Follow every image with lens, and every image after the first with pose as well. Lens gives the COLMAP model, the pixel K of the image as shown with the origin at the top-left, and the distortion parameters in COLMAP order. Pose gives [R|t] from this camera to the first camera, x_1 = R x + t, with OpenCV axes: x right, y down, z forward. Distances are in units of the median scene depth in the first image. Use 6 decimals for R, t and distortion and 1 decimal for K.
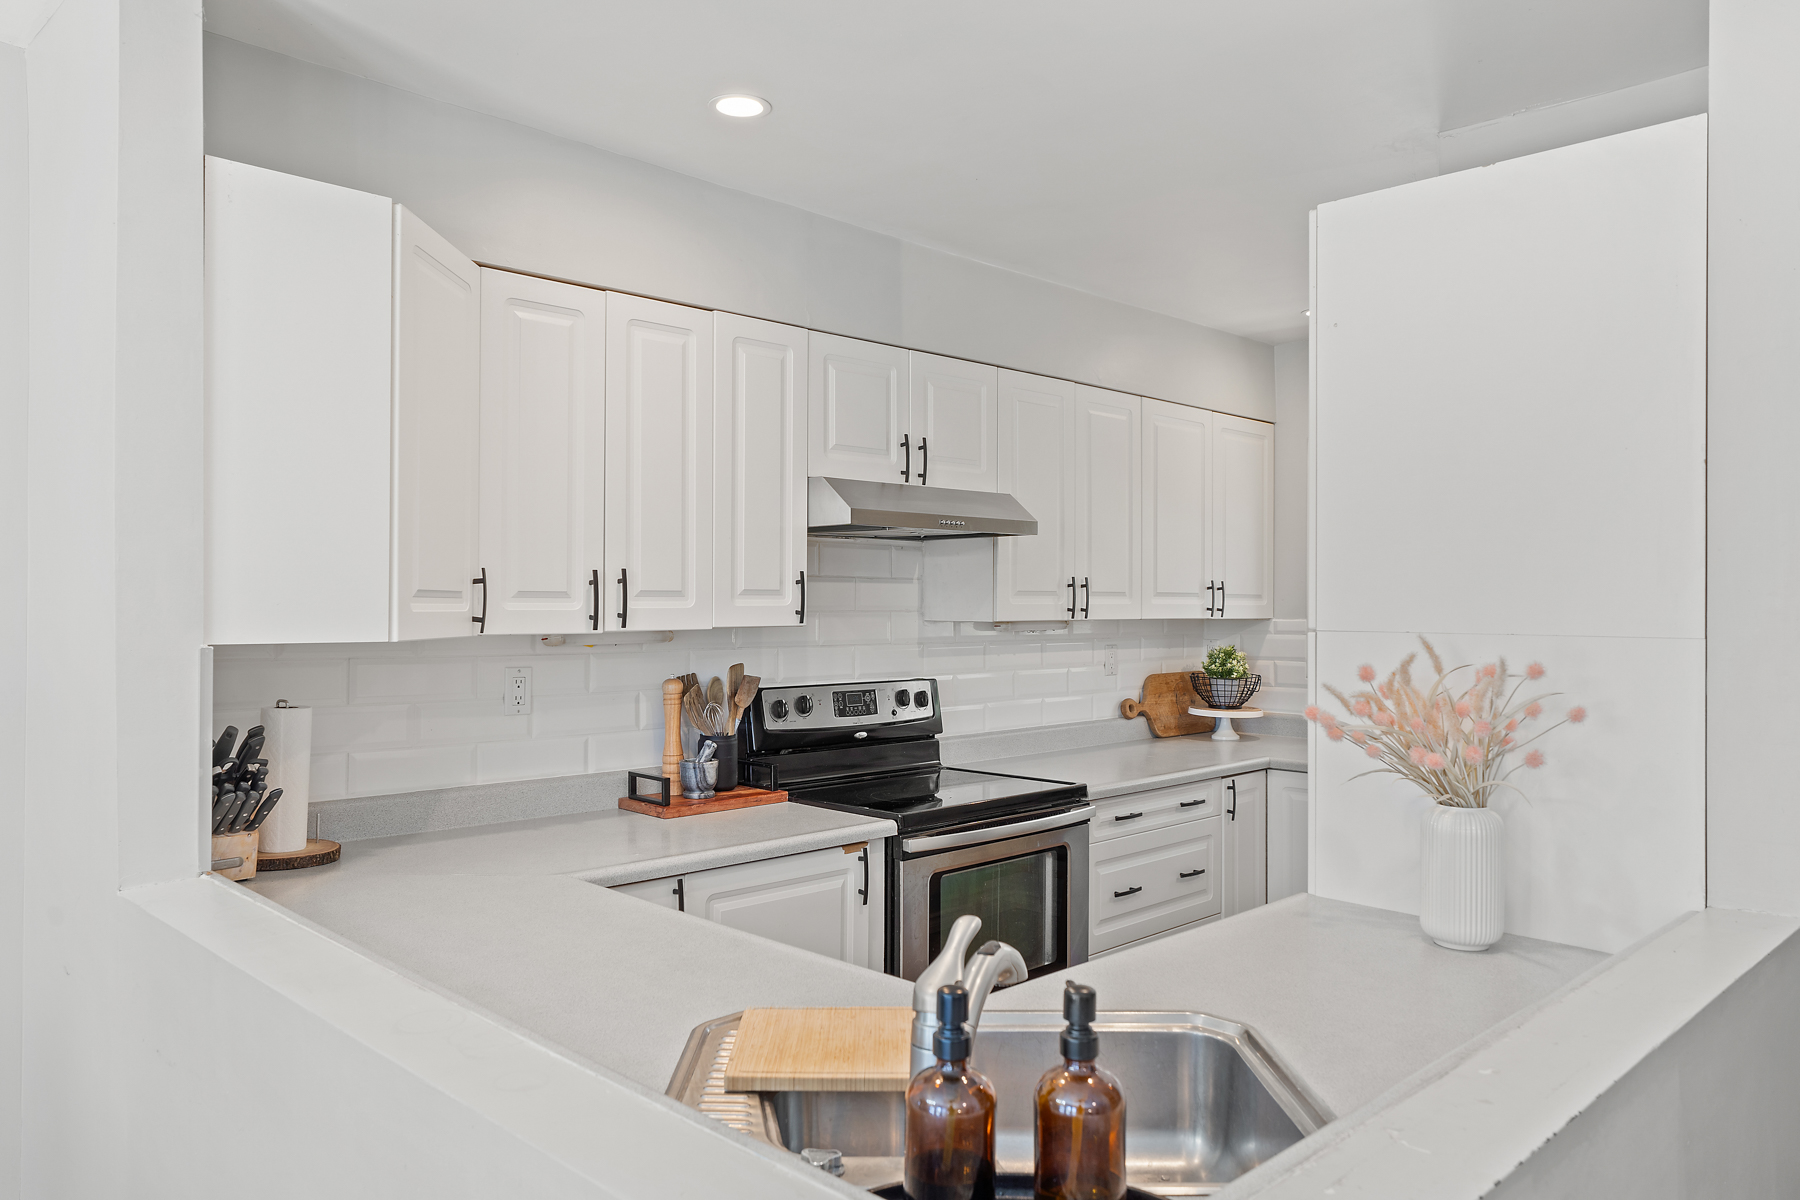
lens RADIAL K [[1273.2, 0, 891.3], [0, 1273.2, 595.8], [0, 0, 1]] dist [-0.003055, -0.000084]
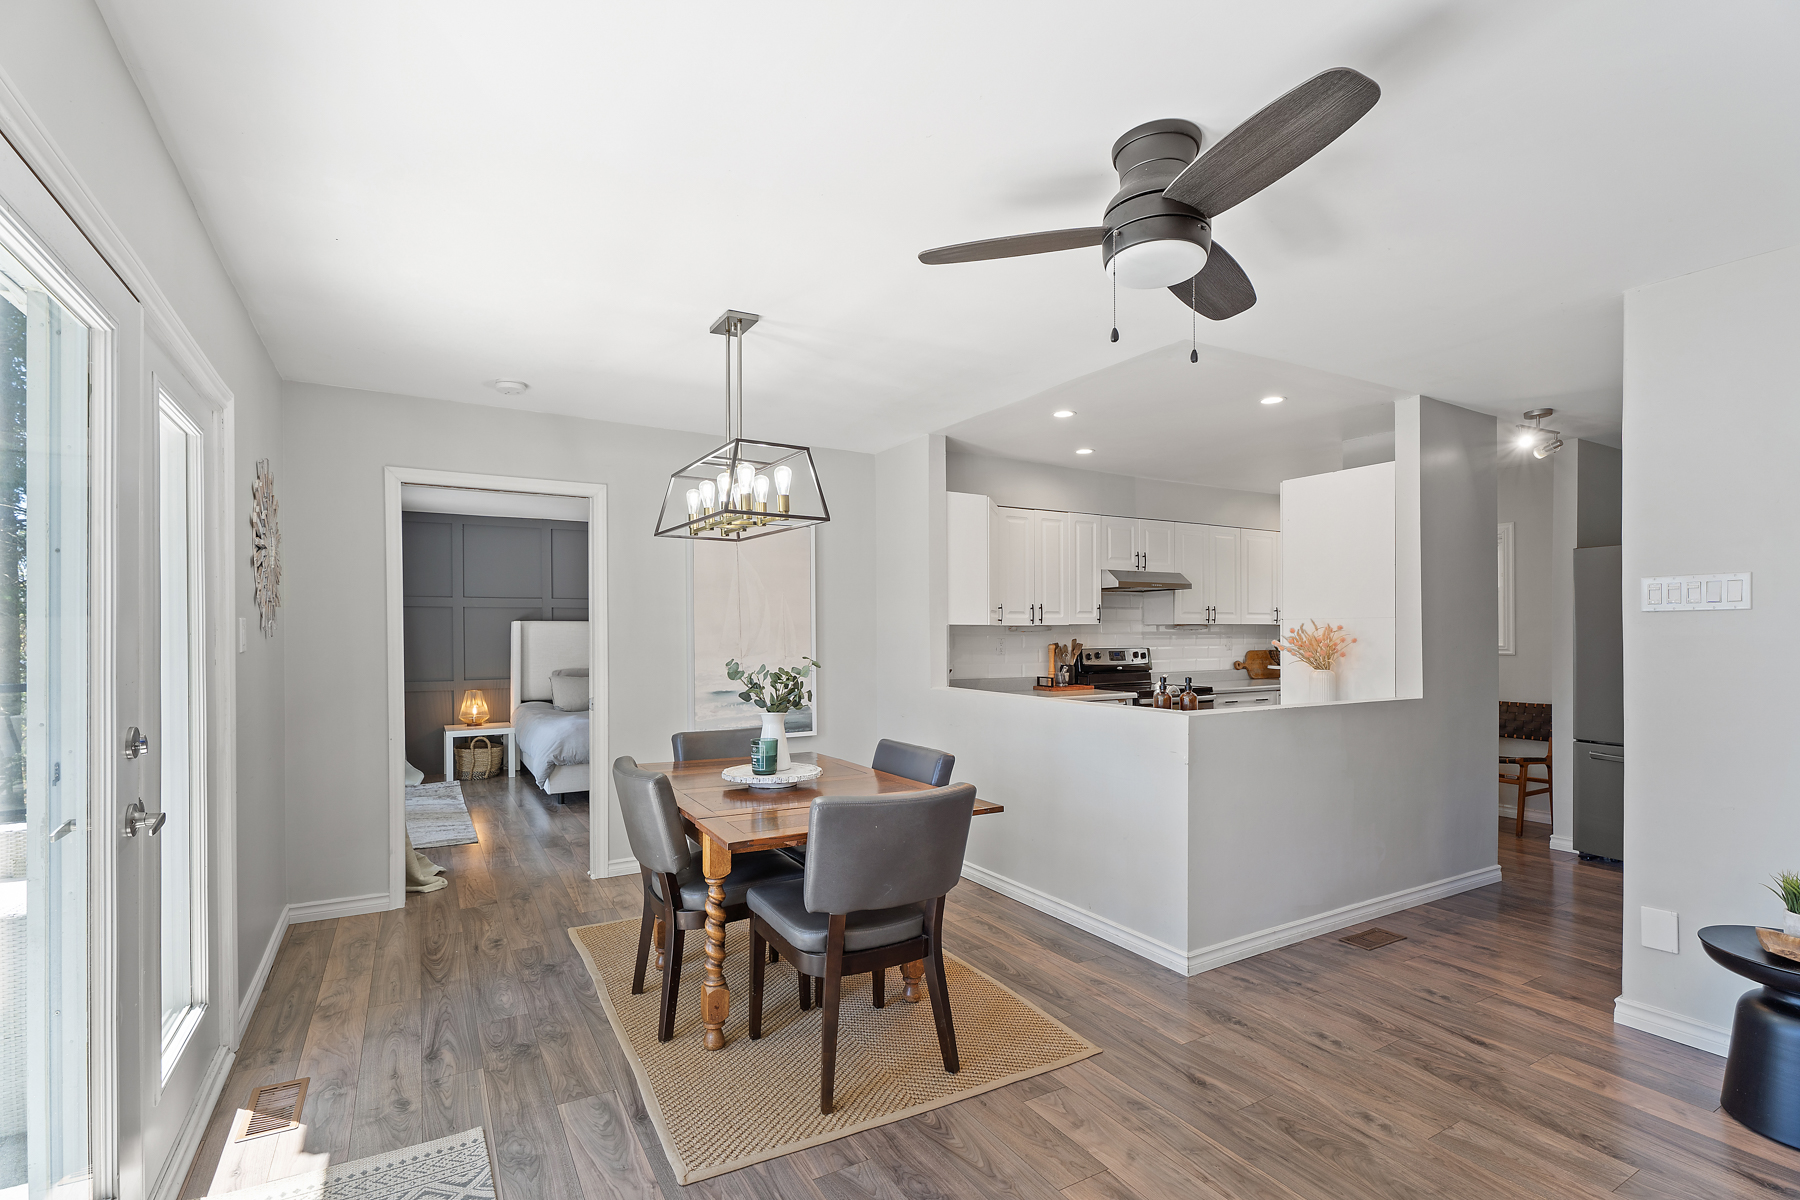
lens RADIAL K [[817.8, 0, 894.2], [0, 817.8, 634.3], [0, 0, 1]] dist [0.002617, -0.001053]
pose [[0.968395, -0.006108, -0.249346, -0.055702], [0.007721, 0.999955, 0.005492, 0.029715], [0.249301, -0.007243, 0.968399, -0.758947]]
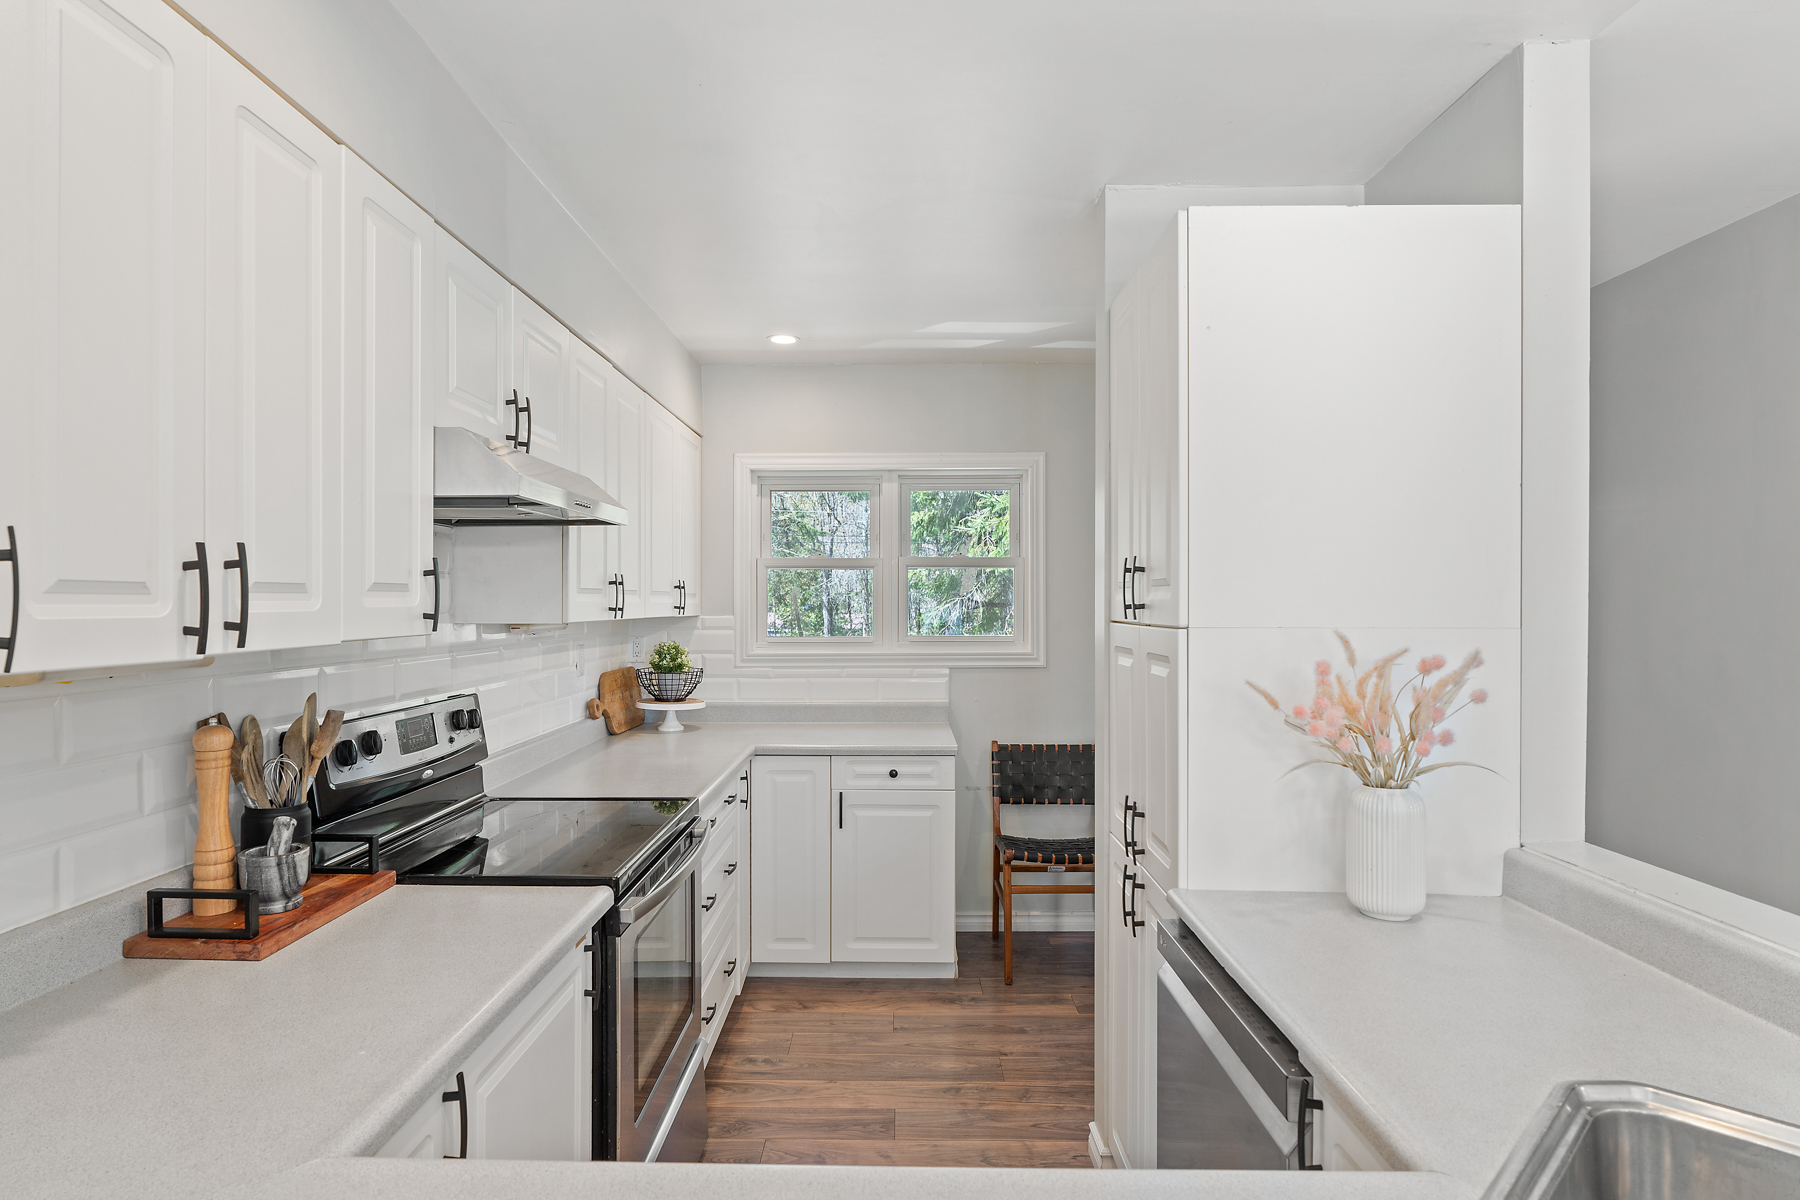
lens RADIAL K [[989.7, 0, 890.3], [0, 989.7, 605.0], [0, 0, 1]] dist [-0.003282, -0.000293]
pose [[0.714584, -0.005616, 0.699527, -0.256361], [-0.000487, 0.999964, 0.008525, 0.001905], [-0.699549, -0.006433, 0.714556, 0.400368]]
